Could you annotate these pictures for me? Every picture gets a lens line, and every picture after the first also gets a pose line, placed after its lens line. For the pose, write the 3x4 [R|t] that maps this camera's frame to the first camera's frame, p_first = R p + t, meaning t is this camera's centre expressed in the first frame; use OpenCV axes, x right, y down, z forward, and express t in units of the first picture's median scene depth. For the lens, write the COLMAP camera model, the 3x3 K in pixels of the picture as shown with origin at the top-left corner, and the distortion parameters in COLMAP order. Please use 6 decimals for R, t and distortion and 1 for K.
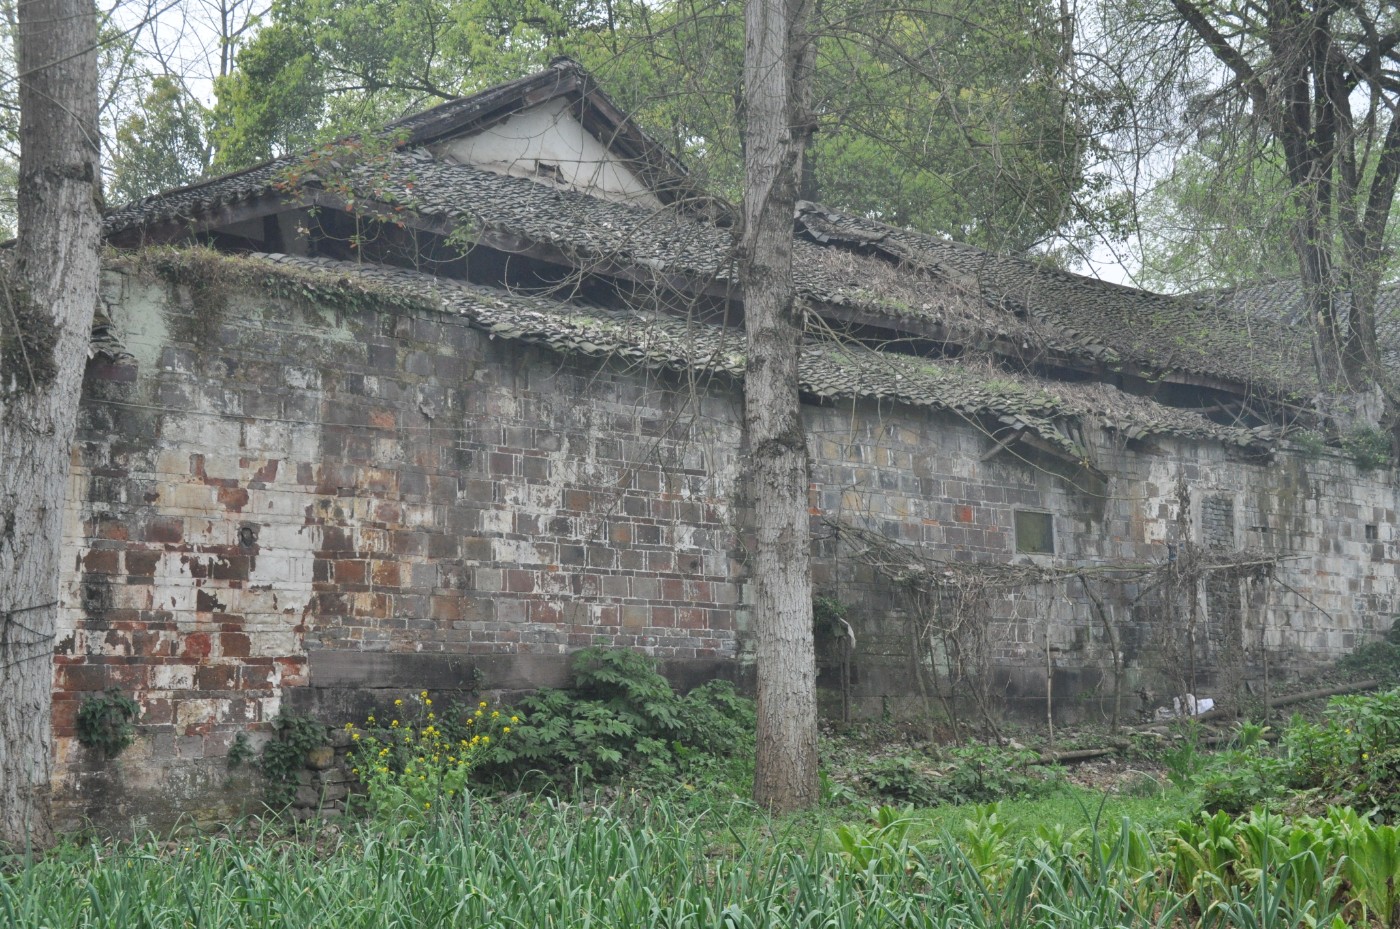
lens RADIAL K [[2301.7, 0, 700.0], [0, 2301.7, 464.5], [0, 0, 1]] dist [0.013967, -0.001741]
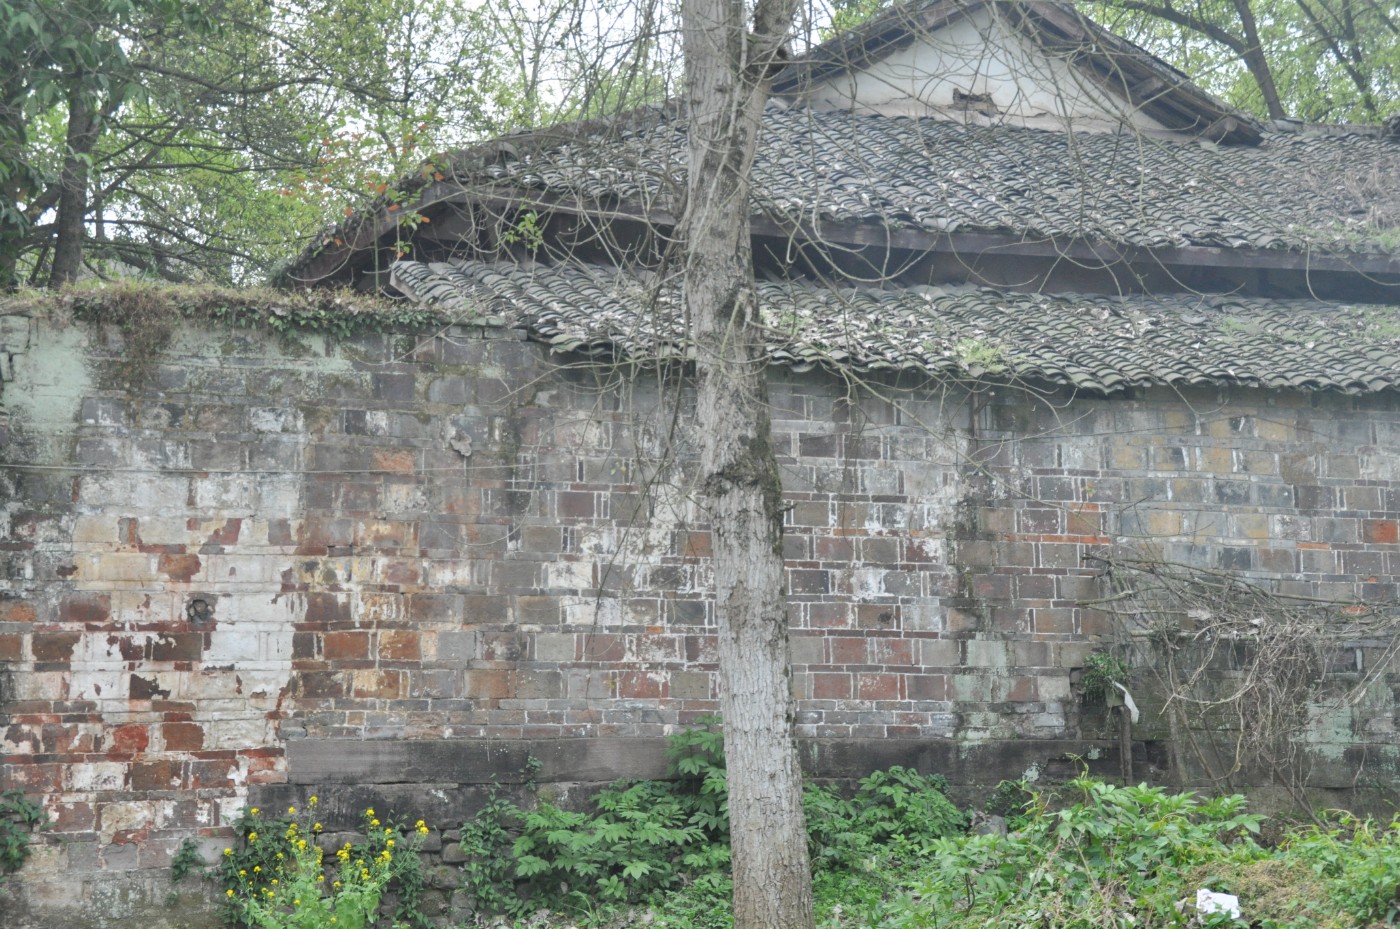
lens RADIAL K [[2825.7, 0, 700.0], [0, 2825.7, 464.5], [0, 0, 1]] dist [0.242950, 0.331394]
pose [[0.884156, -0.042407, -0.465263, 0.455379], [0.049057, 0.998794, 0.002187, -0.015760], [0.464609, -0.024758, 0.885170, 0.141812]]
